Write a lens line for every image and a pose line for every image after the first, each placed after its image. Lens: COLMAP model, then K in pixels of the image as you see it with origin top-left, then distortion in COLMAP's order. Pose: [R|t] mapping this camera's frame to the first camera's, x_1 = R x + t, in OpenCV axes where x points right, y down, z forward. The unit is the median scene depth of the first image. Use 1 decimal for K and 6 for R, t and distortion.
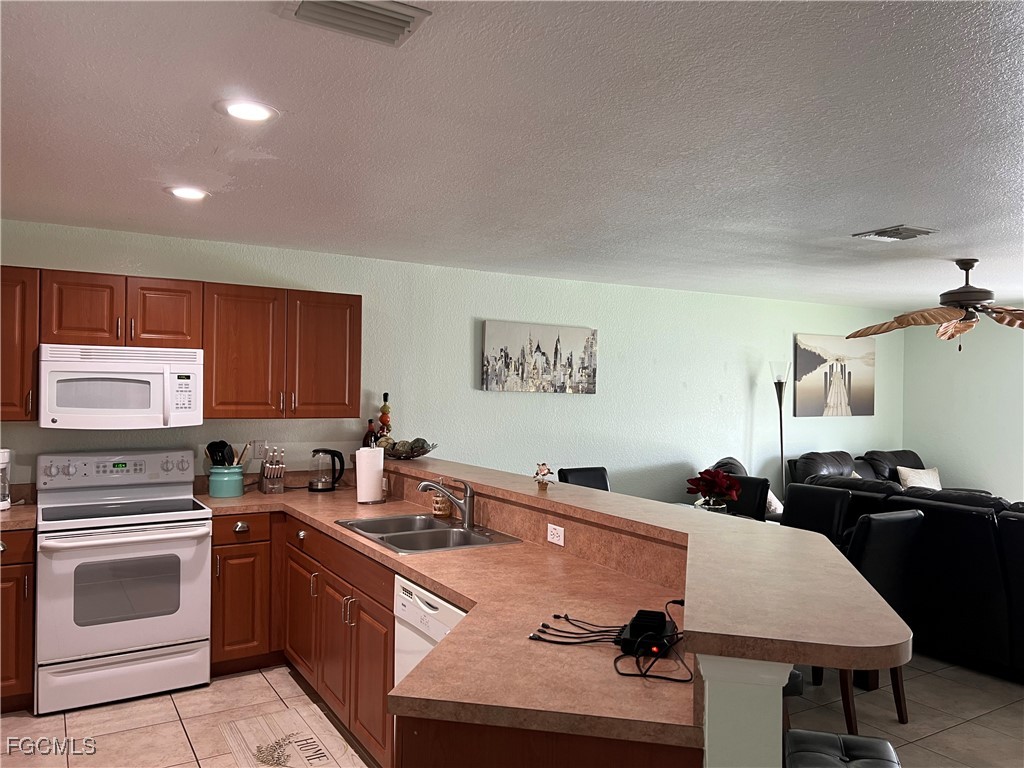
lens RADIAL K [[767.6, 0, 512.0], [0, 767.6, 384.0], [0, 0, 1]] dist [0.037169, -0.027743]
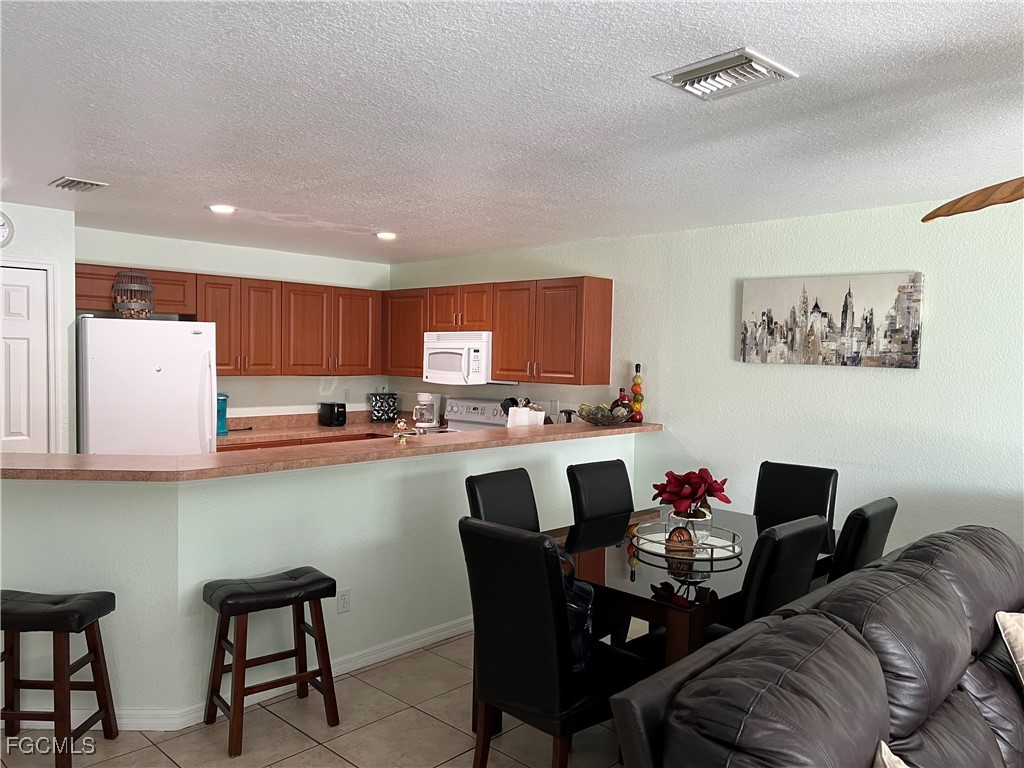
lens RADIAL K [[767.6, 0, 512.0], [0, 767.6, 384.0], [0, 0, 1]] dist [0.037169, -0.027743]
pose [[0.252642, 0.030286, -0.967086, 0.918668], [-0.003774, 0.999533, 0.030316, 0.009681], [0.967553, -0.004009, 0.252638, 0.659364]]
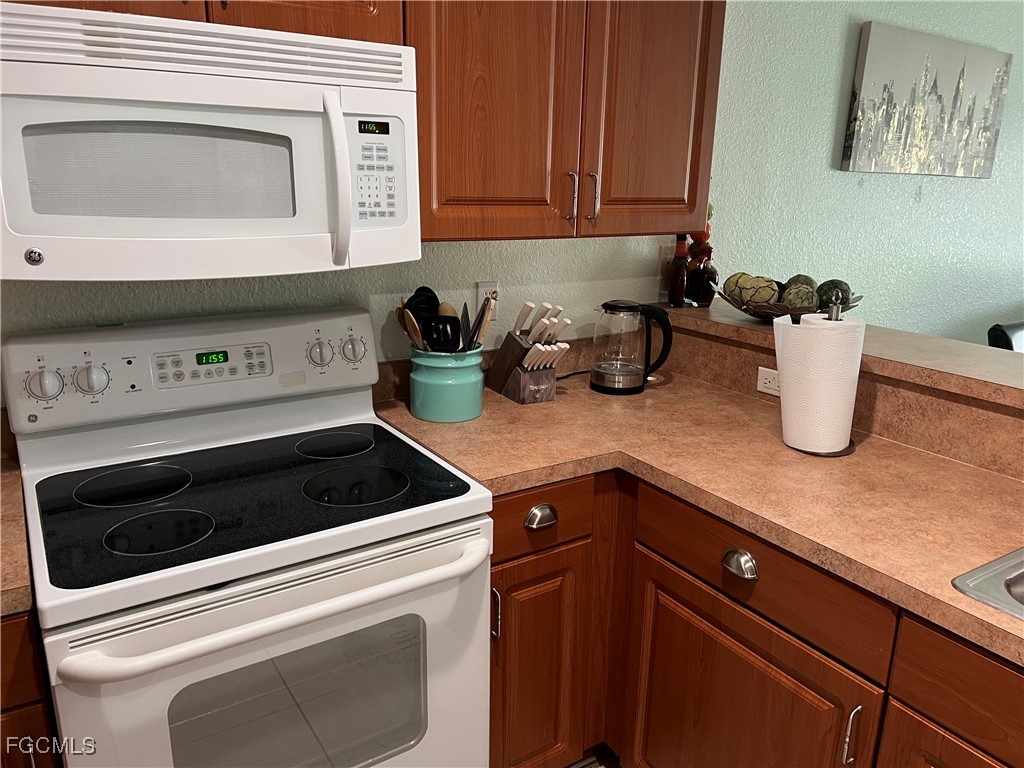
lens RADIAL K [[767.6, 0, 512.0], [0, 767.6, 384.0], [0, 0, 1]] dist [0.037169, -0.027743]
pose [[0.999507, 0.001198, 0.031371, -0.348027], [-0.009830, 0.960968, 0.276486, 0.005809], [-0.029815, -0.276658, 0.960506, 0.580377]]
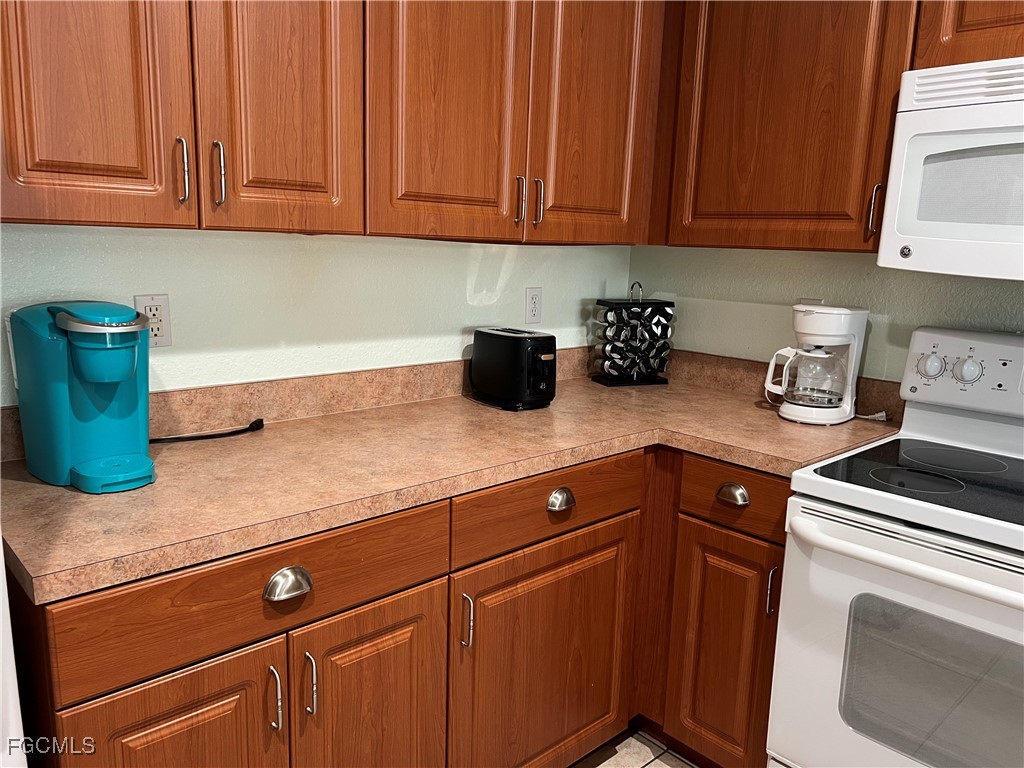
lens RADIAL K [[767.6, 0, 512.0], [0, 767.6, 384.0], [0, 0, 1]] dist [0.037169, -0.027743]
pose [[0.202773, 0.176824, -0.963129, -0.174343], [-0.020445, 0.984111, 0.176372, 0.041661], [0.979012, -0.016073, 0.203166, 0.600322]]
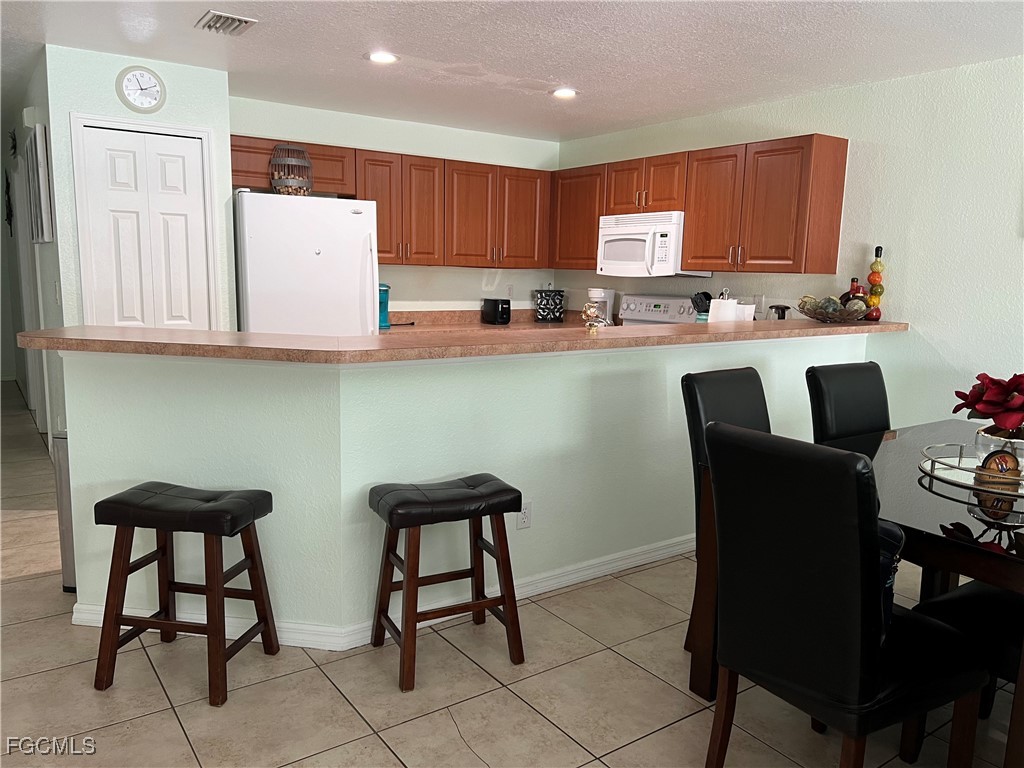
lens RADIAL K [[756.0, 0, 507.1], [0, 756.0, 384.0], [0, 0, 1]] dist [0.174124, -0.350785]
pose [[0.061350, 0.144089, -0.987661, 0.748781], [-0.010075, 0.989564, 0.143741, 0.049344], [0.998065, 0.001132, 0.062162, 0.633911]]
